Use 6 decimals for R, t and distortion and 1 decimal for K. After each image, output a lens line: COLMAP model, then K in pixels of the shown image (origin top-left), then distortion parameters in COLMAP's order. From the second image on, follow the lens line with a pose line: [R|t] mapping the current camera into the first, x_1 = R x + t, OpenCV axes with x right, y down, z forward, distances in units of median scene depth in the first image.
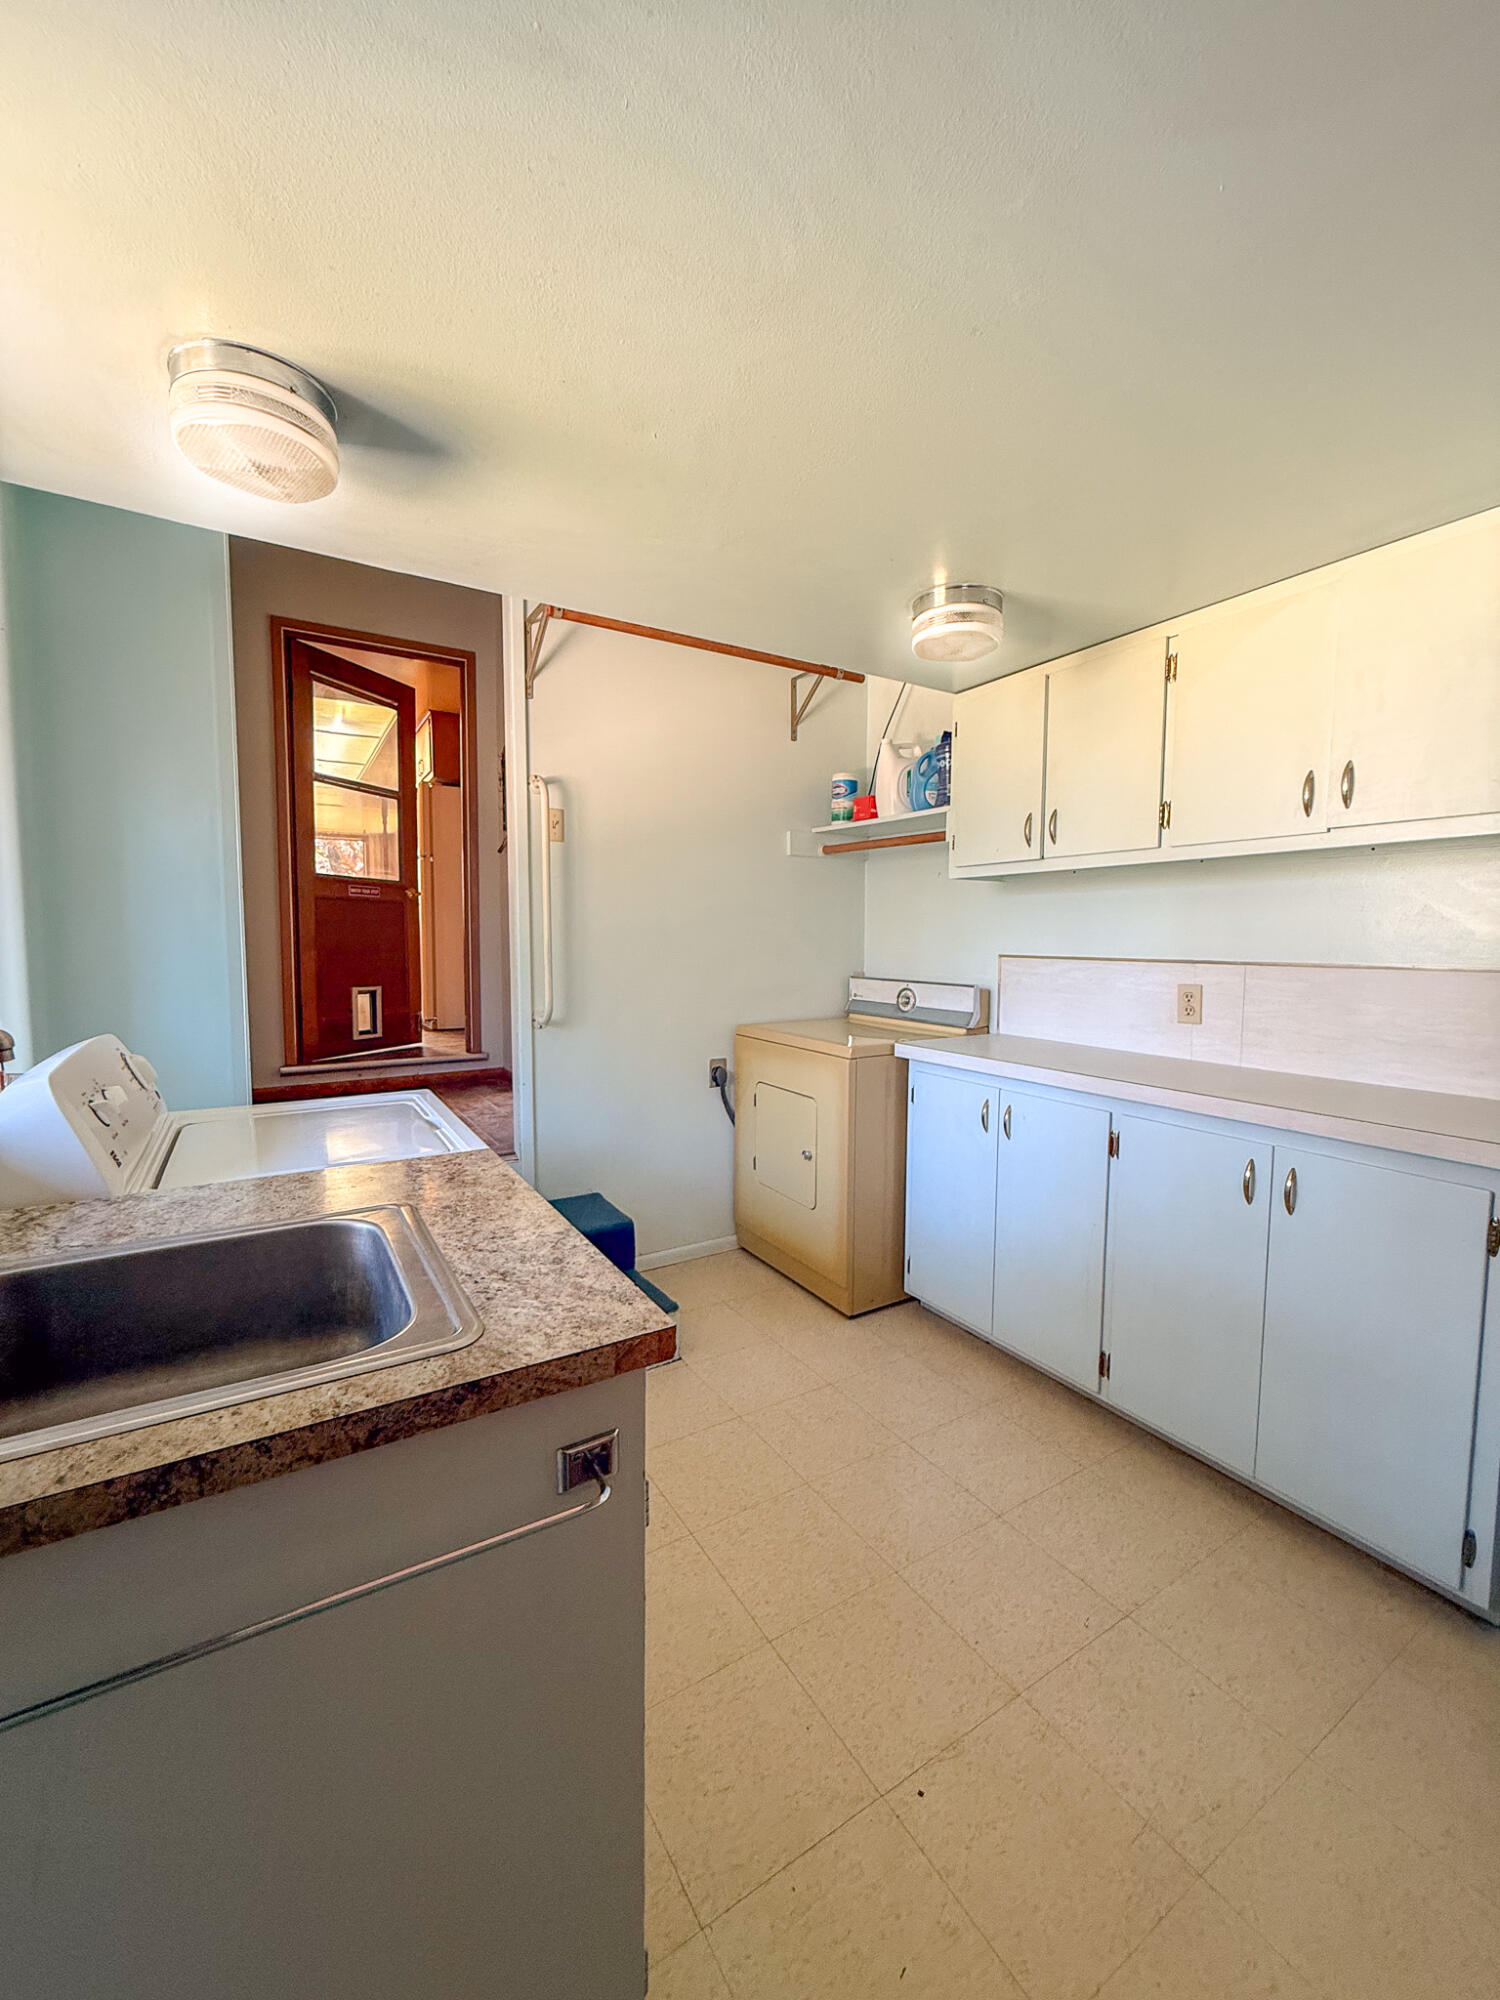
lens RADIAL K [[798.8, 0, 746.6], [0, 798.8, 995.6], [0, 0, 1]] dist [-0.001160, 0.000147]
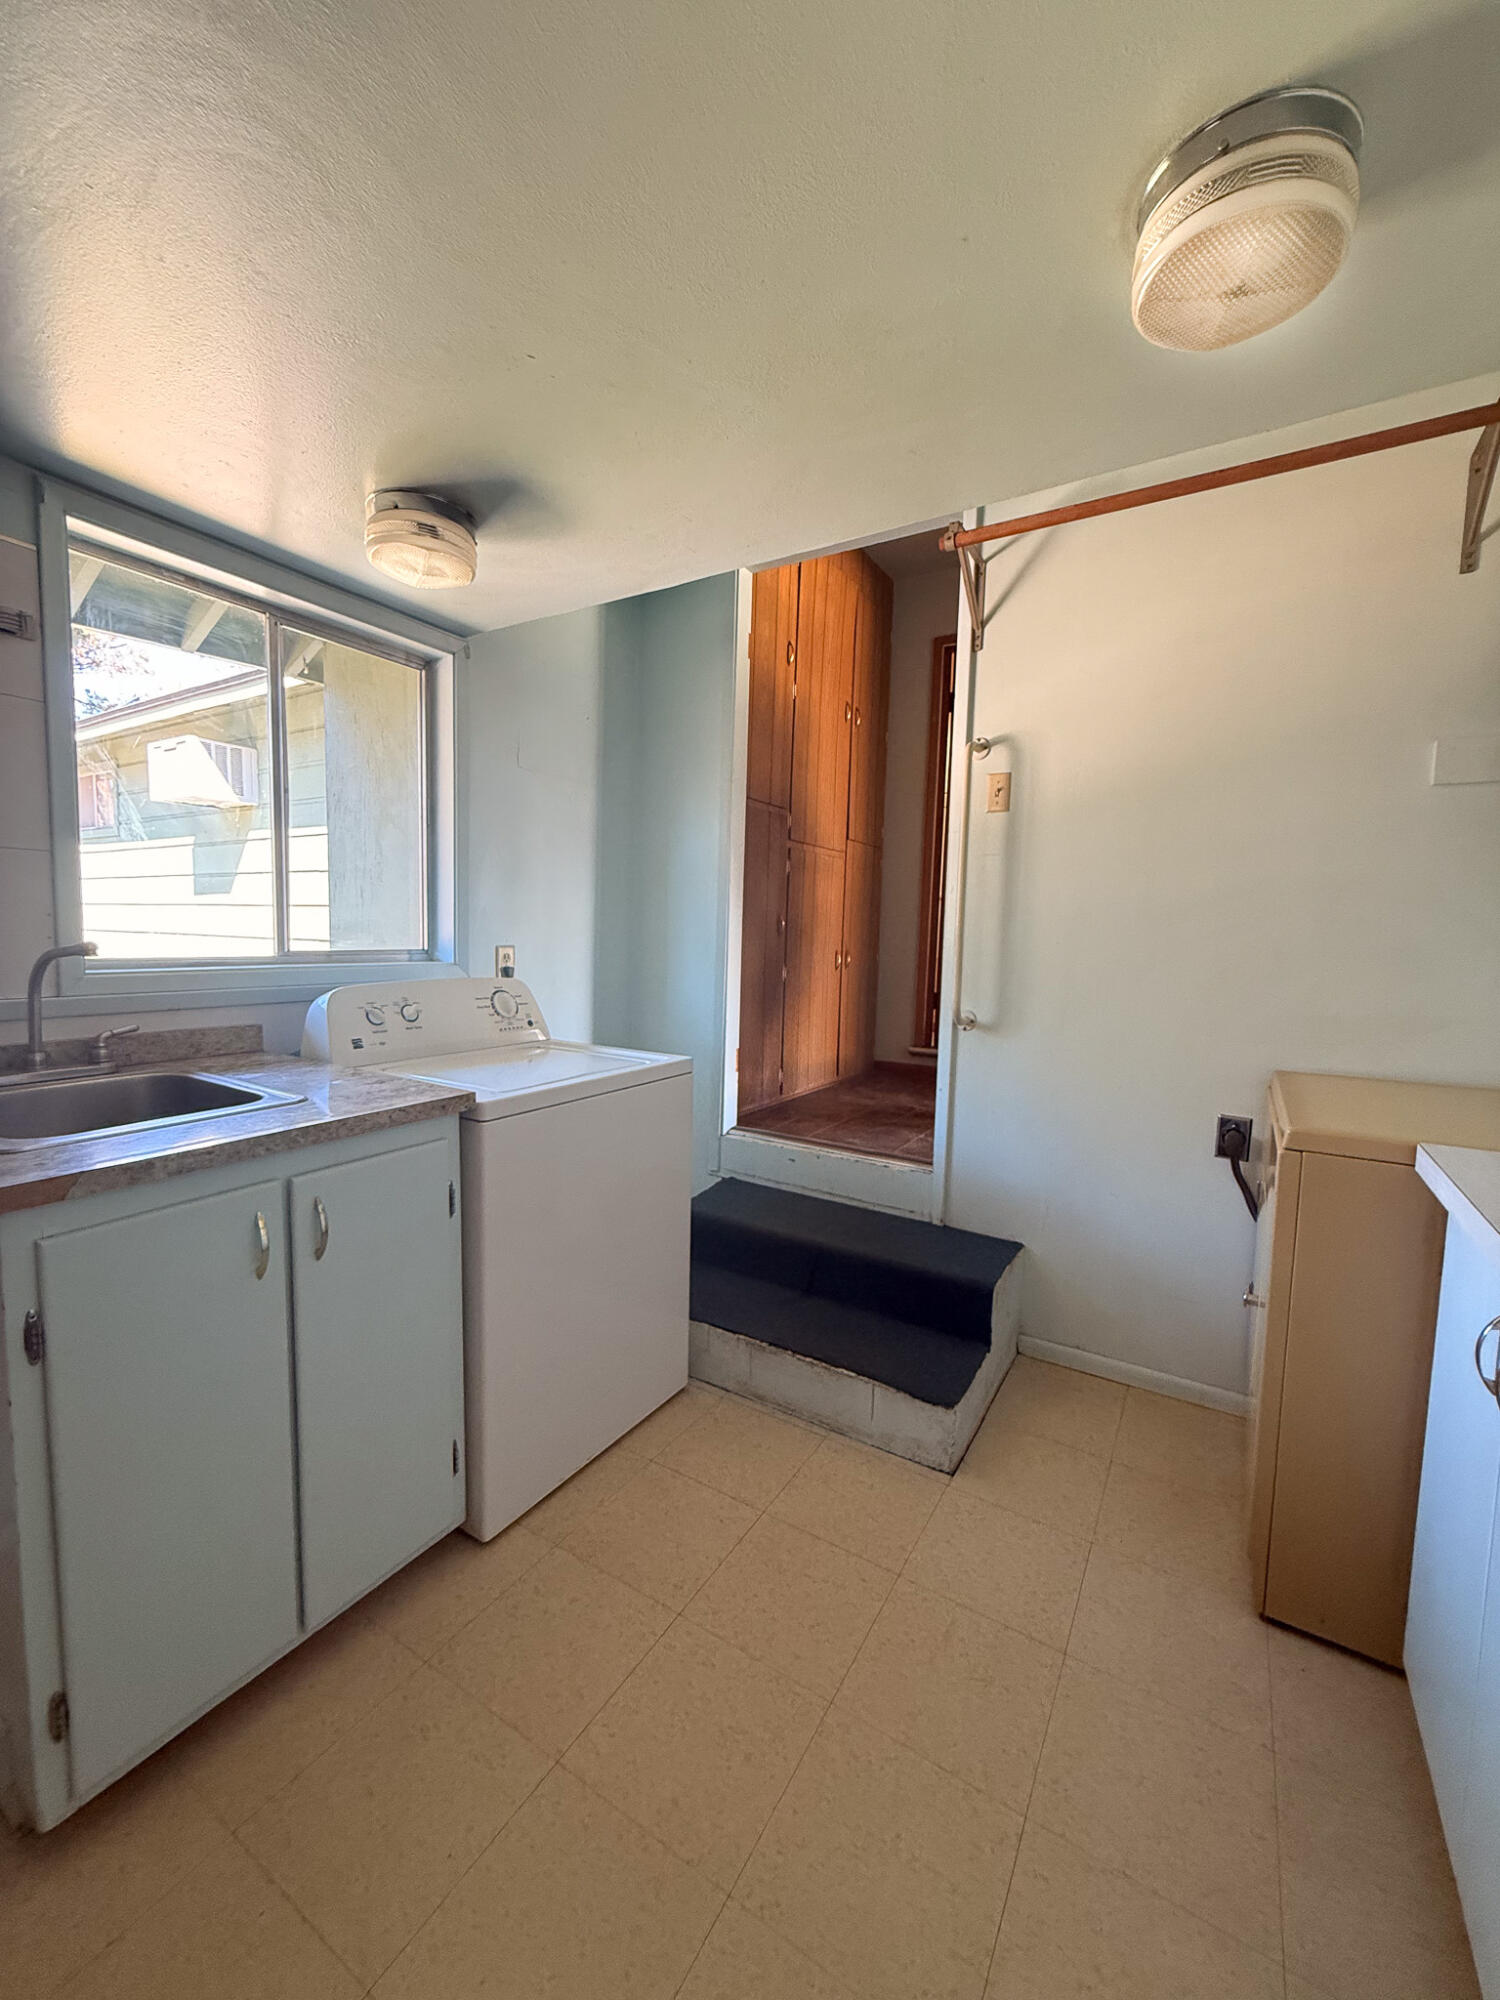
lens RADIAL K [[798.8, 0, 746.6], [0, 798.8, 995.6], [0, 0, 1]] dist [-0.001160, 0.000147]
pose [[0.454069, 0.078304, -0.887519, 0.402125], [-0.085816, 0.995343, 0.043912, -0.014237], [0.886824, 0.056224, 0.458674, 0.386787]]
